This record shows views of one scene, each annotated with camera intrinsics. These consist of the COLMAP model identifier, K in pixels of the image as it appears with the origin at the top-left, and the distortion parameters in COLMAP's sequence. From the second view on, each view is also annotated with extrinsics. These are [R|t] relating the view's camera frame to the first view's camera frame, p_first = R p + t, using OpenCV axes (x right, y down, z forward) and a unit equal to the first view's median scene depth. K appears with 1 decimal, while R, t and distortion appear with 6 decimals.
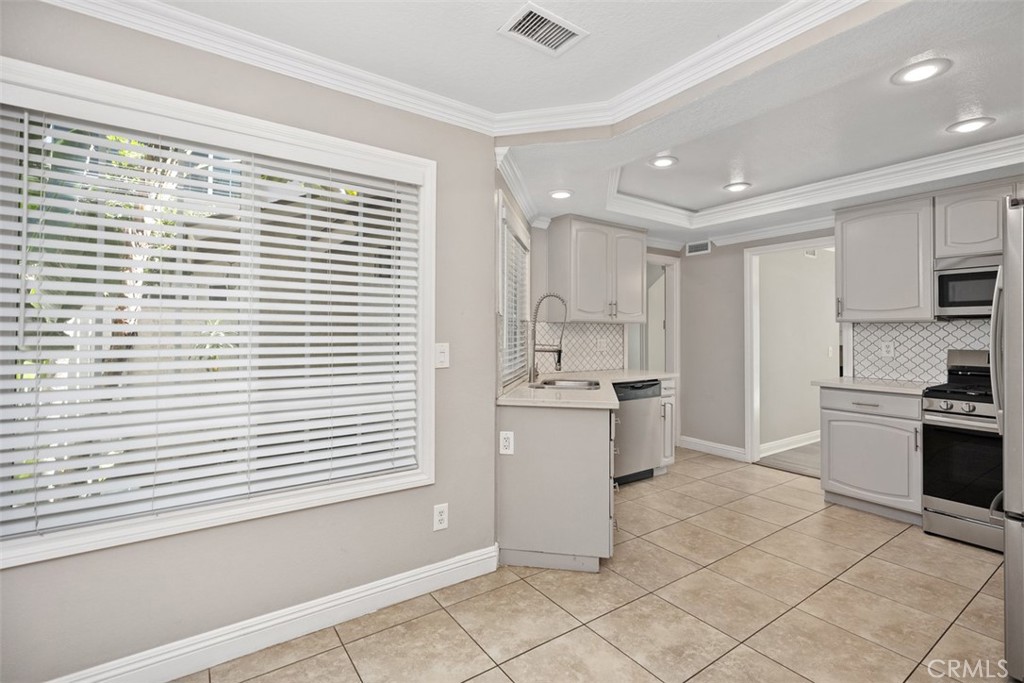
lens RADIAL K [[462.1, 0, 516.5], [0, 462.1, 331.9], [0, 0, 1]] dist [0.008235, -0.001784]
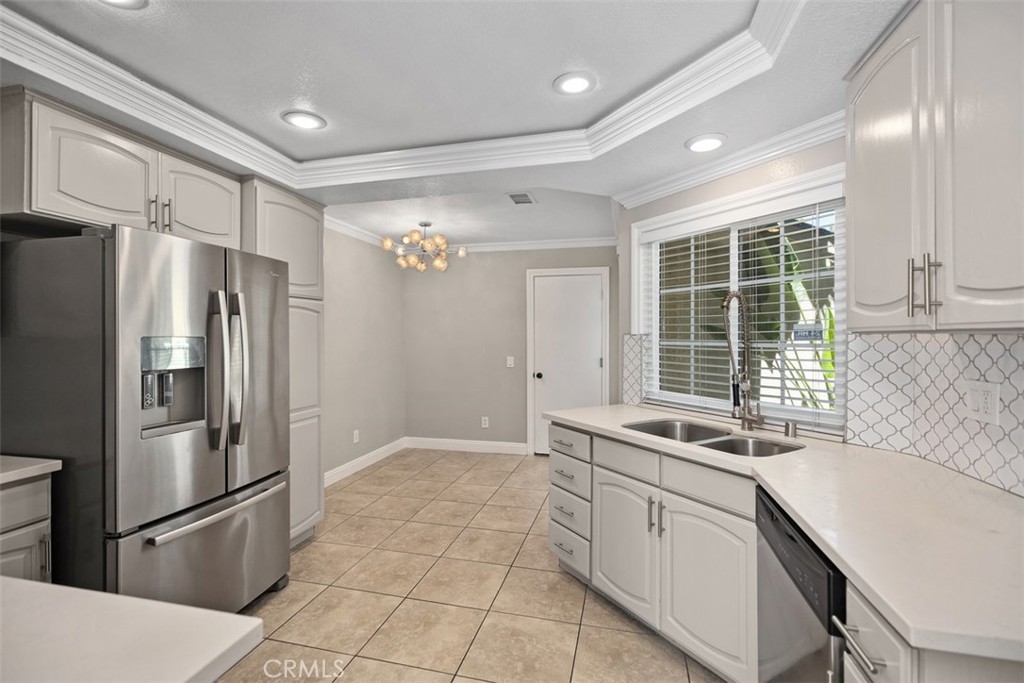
lens RADIAL K [[462.1, 0, 510.2], [0, 462.1, 335.1], [0, 0, 1]] dist [0.008235, -0.001784]
pose [[-0.766232, -0.004743, -0.642546, 1.067041], [0.001753, 0.999954, -0.009471, -0.029503], [0.642561, -0.008383, -0.766188, 1.920226]]
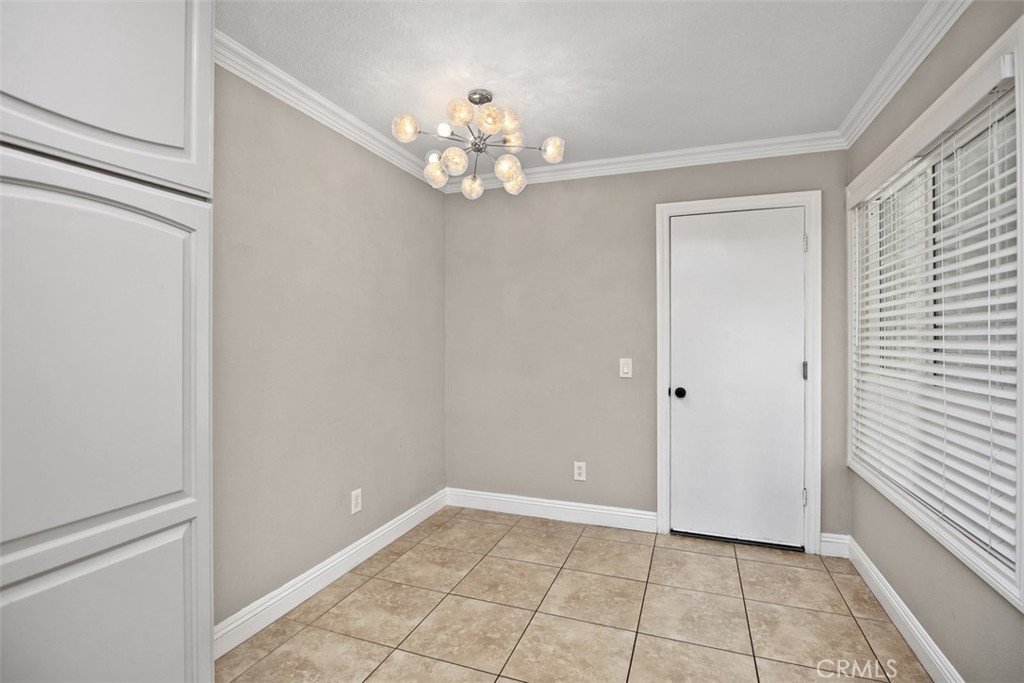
lens RADIAL K [[481.8, 0, 506.5], [0, 481.8, 336.3], [0, 0, 1]] dist [-0.024026, 0.000290]
pose [[-0.837045, -0.004659, -0.547114, 0.616511], [-0.000823, 0.999973, -0.007256, 0.003460], [0.547133, -0.005623, -0.837027, 1.109068]]
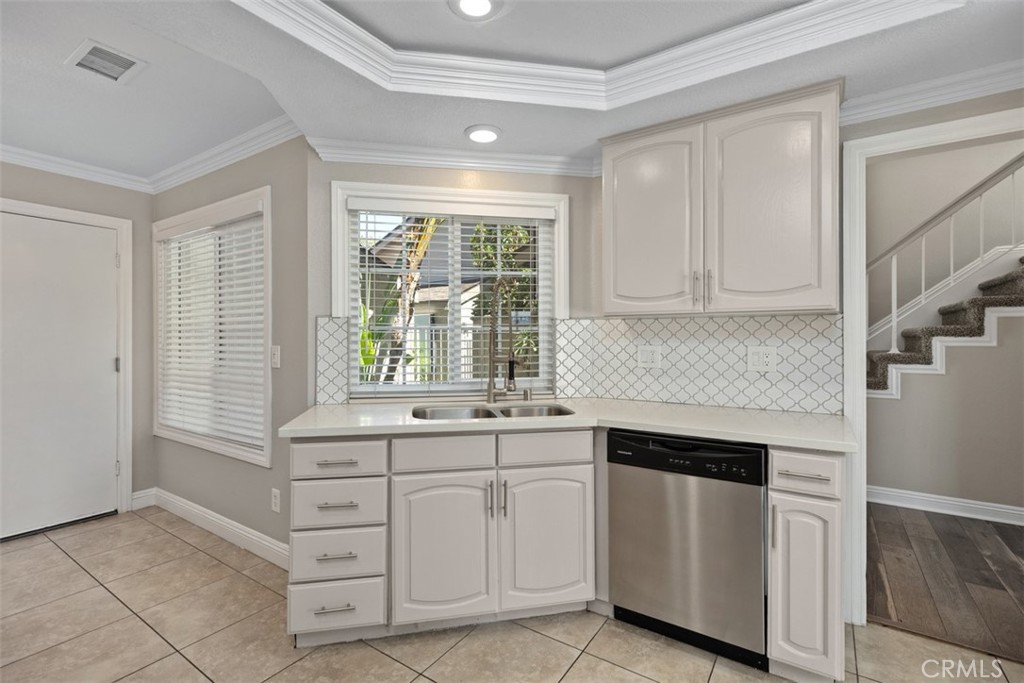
lens RADIAL K [[462.1, 0, 511.3], [0, 462.1, 338.2], [0, 0, 1]] dist [0.008235, -0.001784]
pose [[0.351996, -0.004386, -0.935991, 1.105070], [0.007213, 0.999972, -0.001973, 0.010461], [0.935974, -0.006057, 0.352018, 1.148204]]
